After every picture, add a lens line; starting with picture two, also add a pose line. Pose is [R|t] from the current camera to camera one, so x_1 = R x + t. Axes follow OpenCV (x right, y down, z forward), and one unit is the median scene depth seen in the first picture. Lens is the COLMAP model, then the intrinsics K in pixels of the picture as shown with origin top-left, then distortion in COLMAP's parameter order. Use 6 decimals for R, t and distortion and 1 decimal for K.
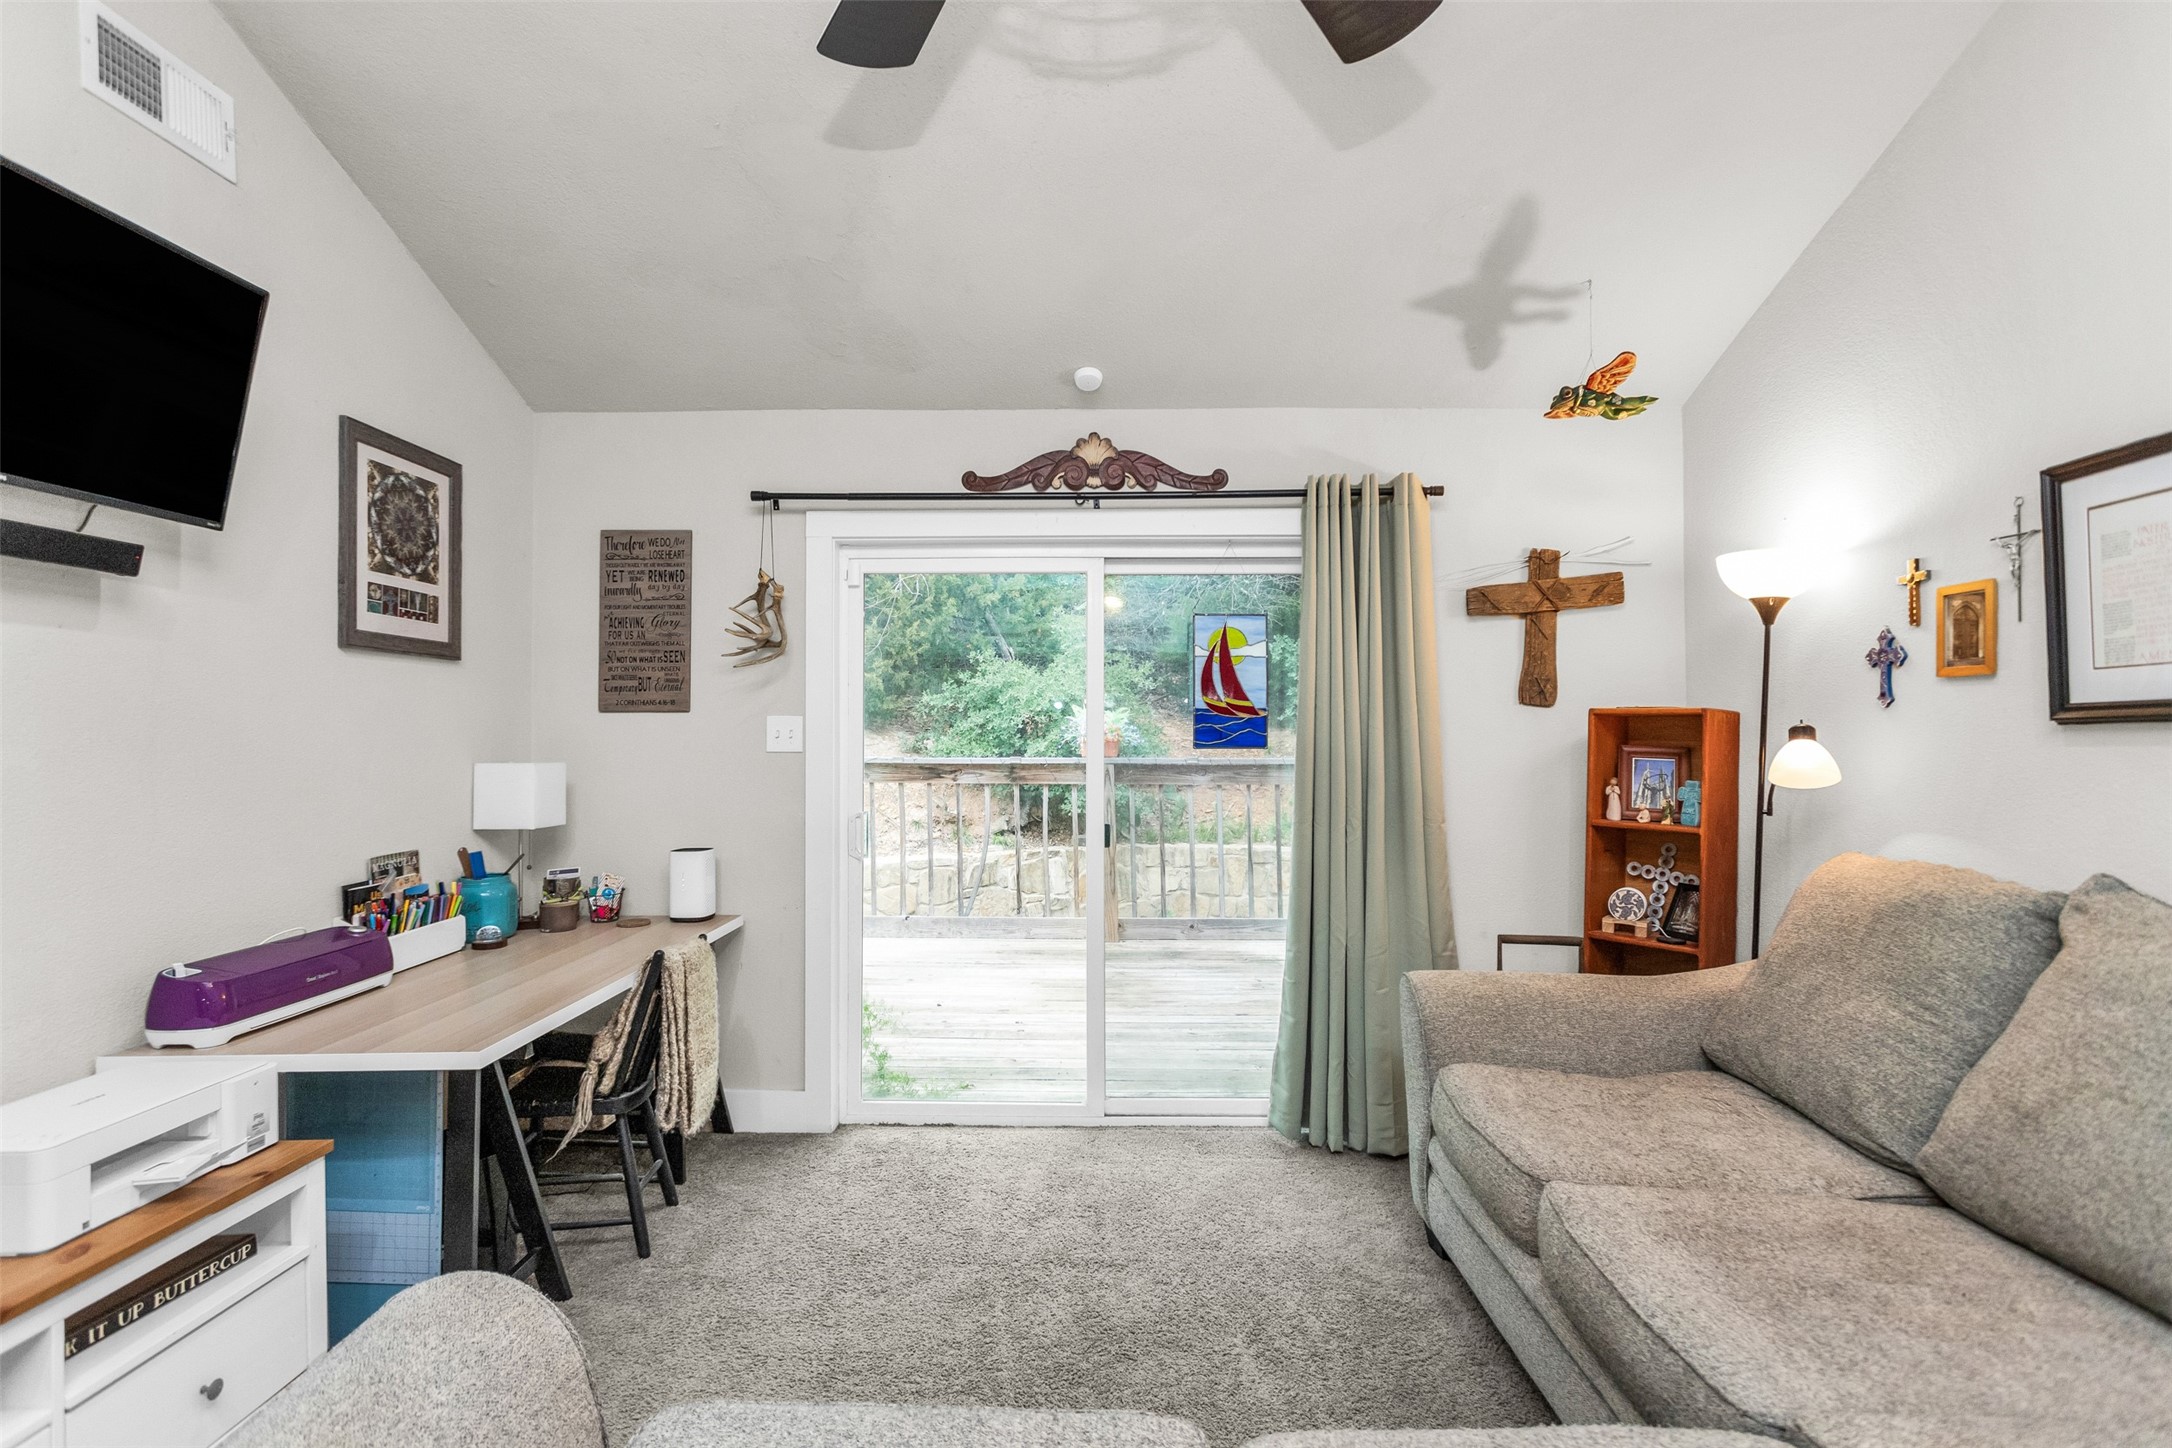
lens RADIAL K [[1050.9, 0, 1079.1], [0, 1050.9, 723.3], [0, 0, 1]] dist [0.000318, 0.002418]
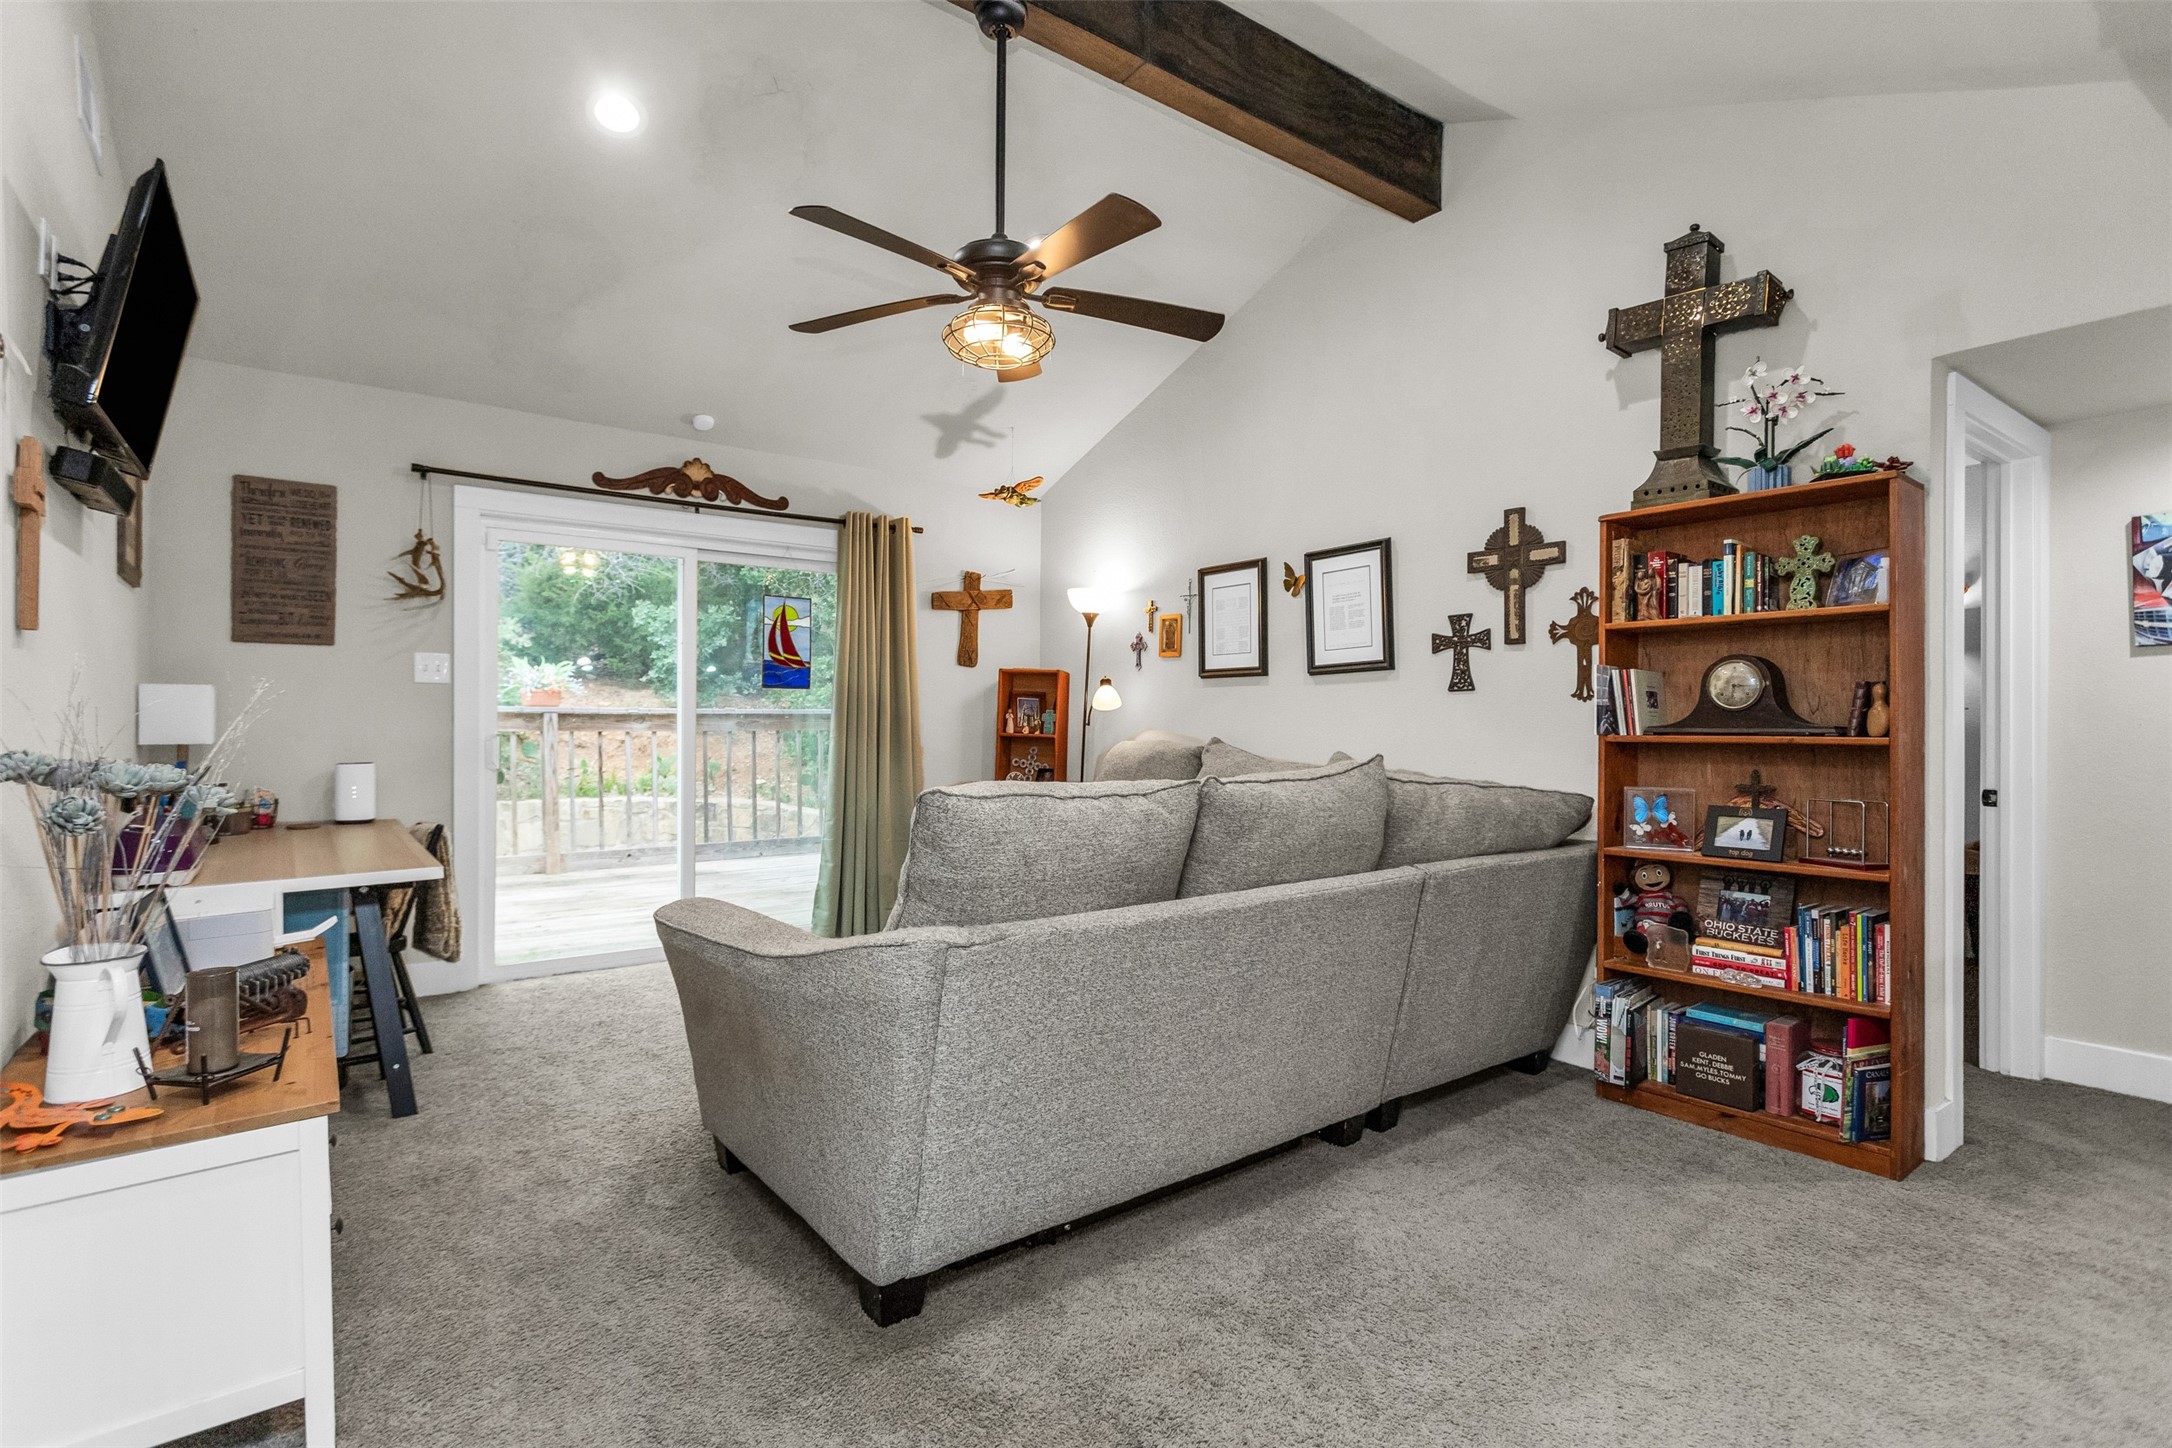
lens RADIAL K [[1050.9, 0, 1089.8], [0, 1050.9, 716.0], [0, 0, 1]] dist [0.000318, 0.002418]
pose [[0.781967, 0.006135, 0.623289, -0.450932], [-0.018637, 0.999735, 0.013542, 0.036084], [-0.623041, -0.022206, 0.781874, -0.422947]]
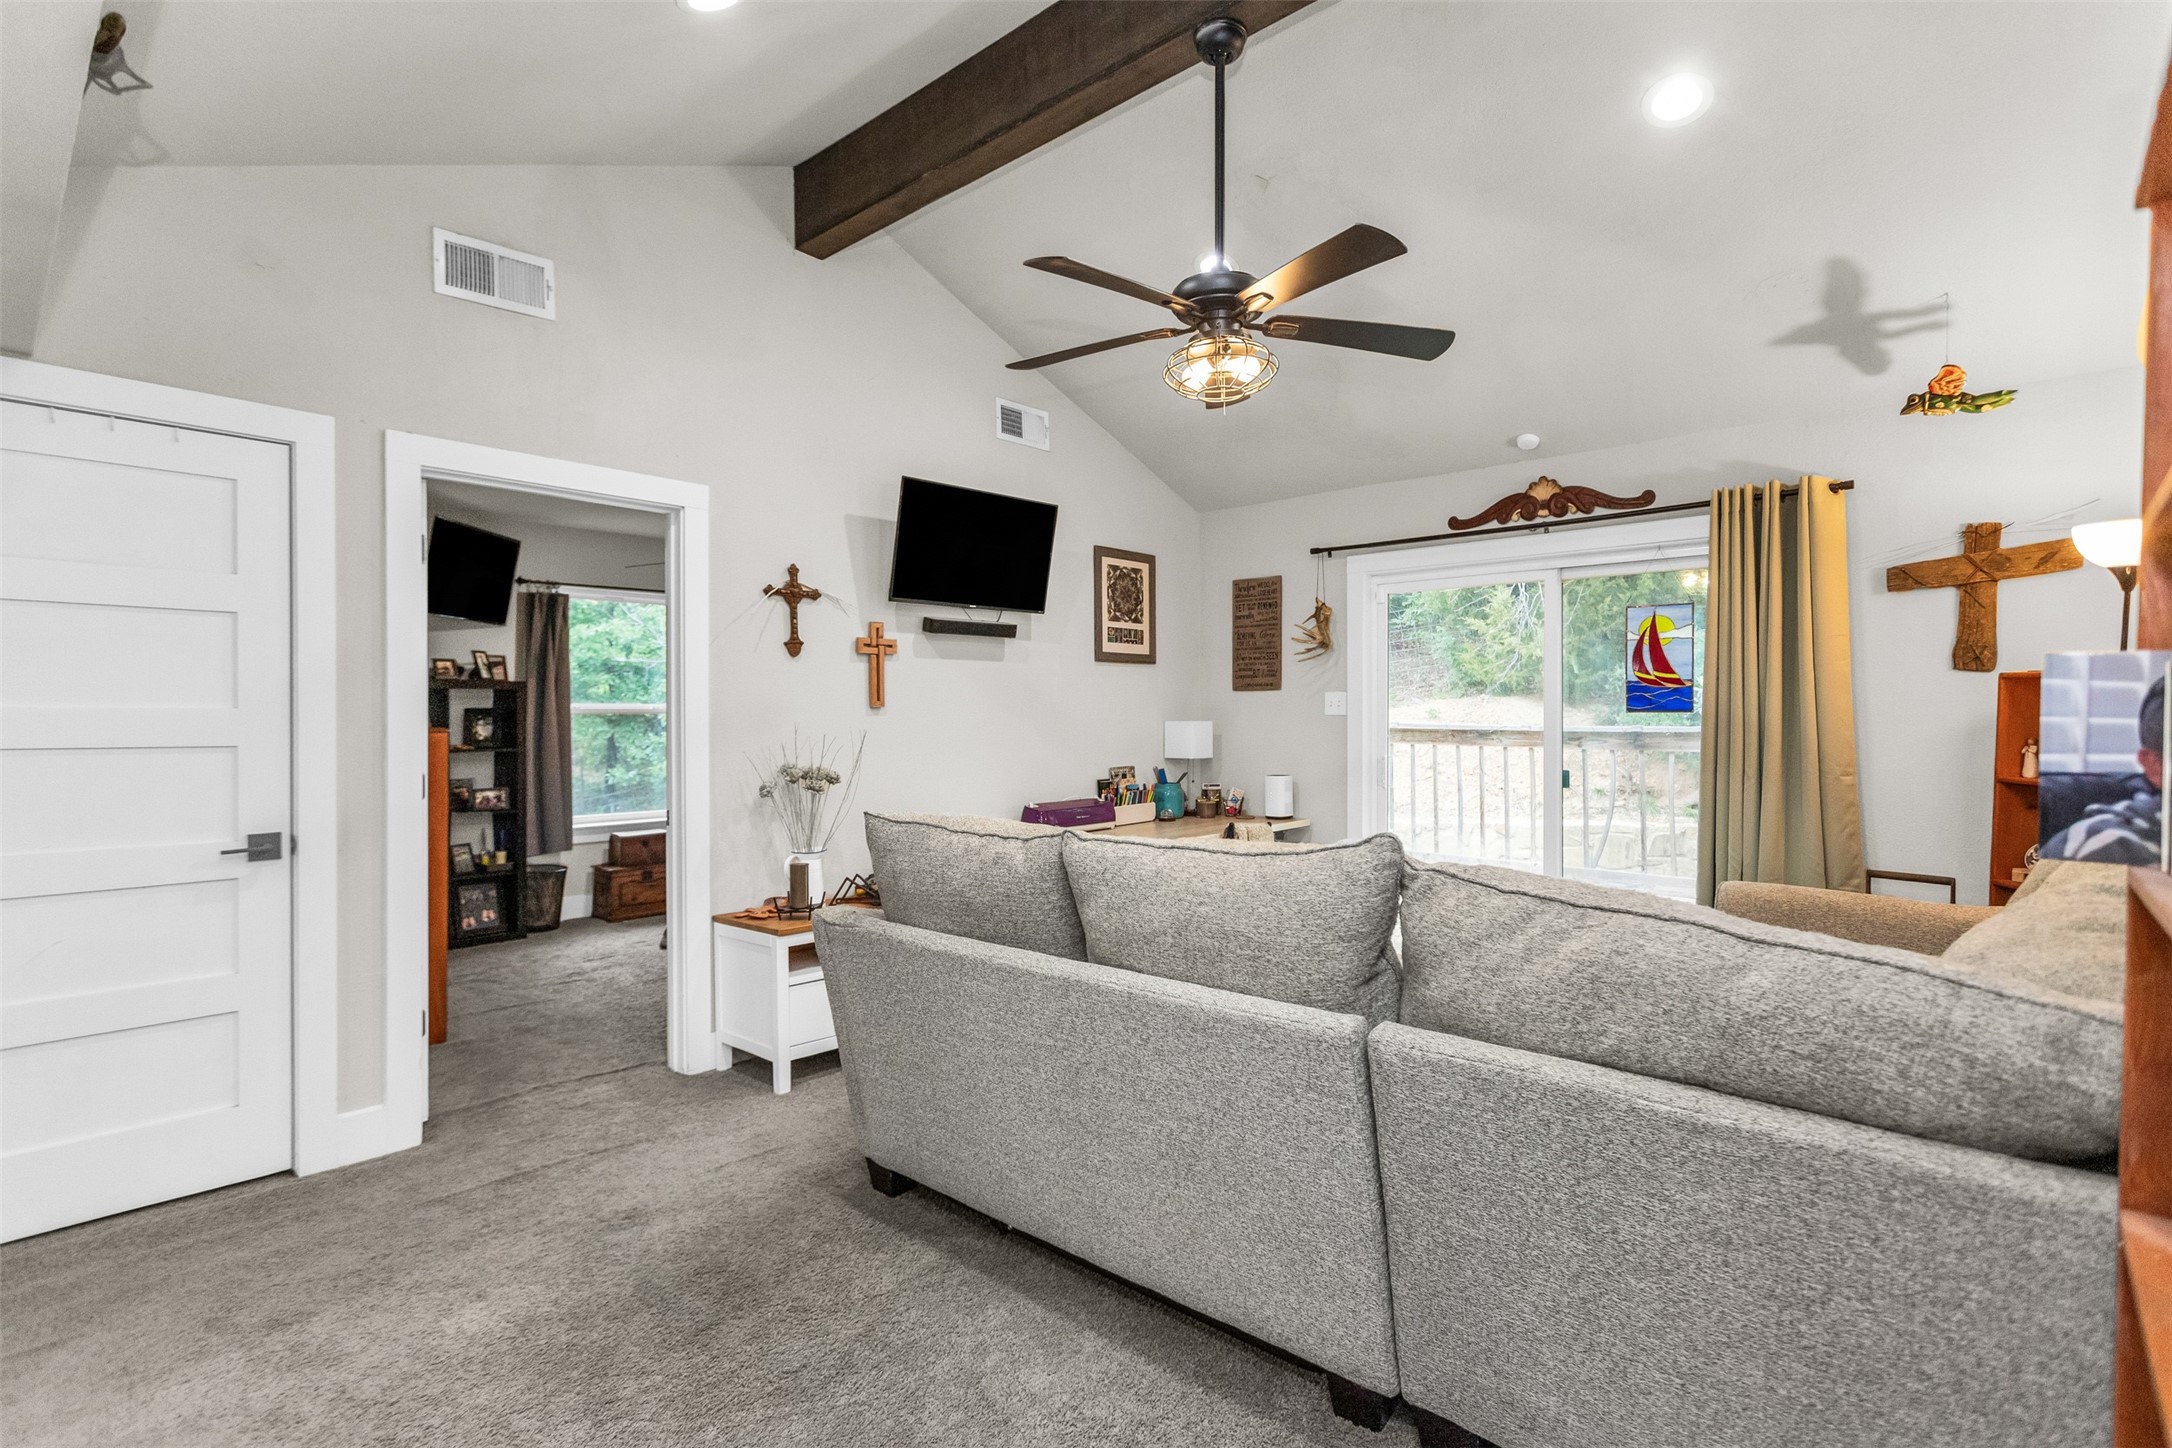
lens RADIAL K [[1050.9, 0, 1089.9], [0, 1050.9, 724.4], [0, 0, 1]] dist [0.000318, 0.002418]
pose [[0.758256, 0.003913, -0.651946, 0.459541], [0.011518, 0.999746, 0.019397, 0.007128], [0.651856, -0.022217, 0.758018, -0.407788]]
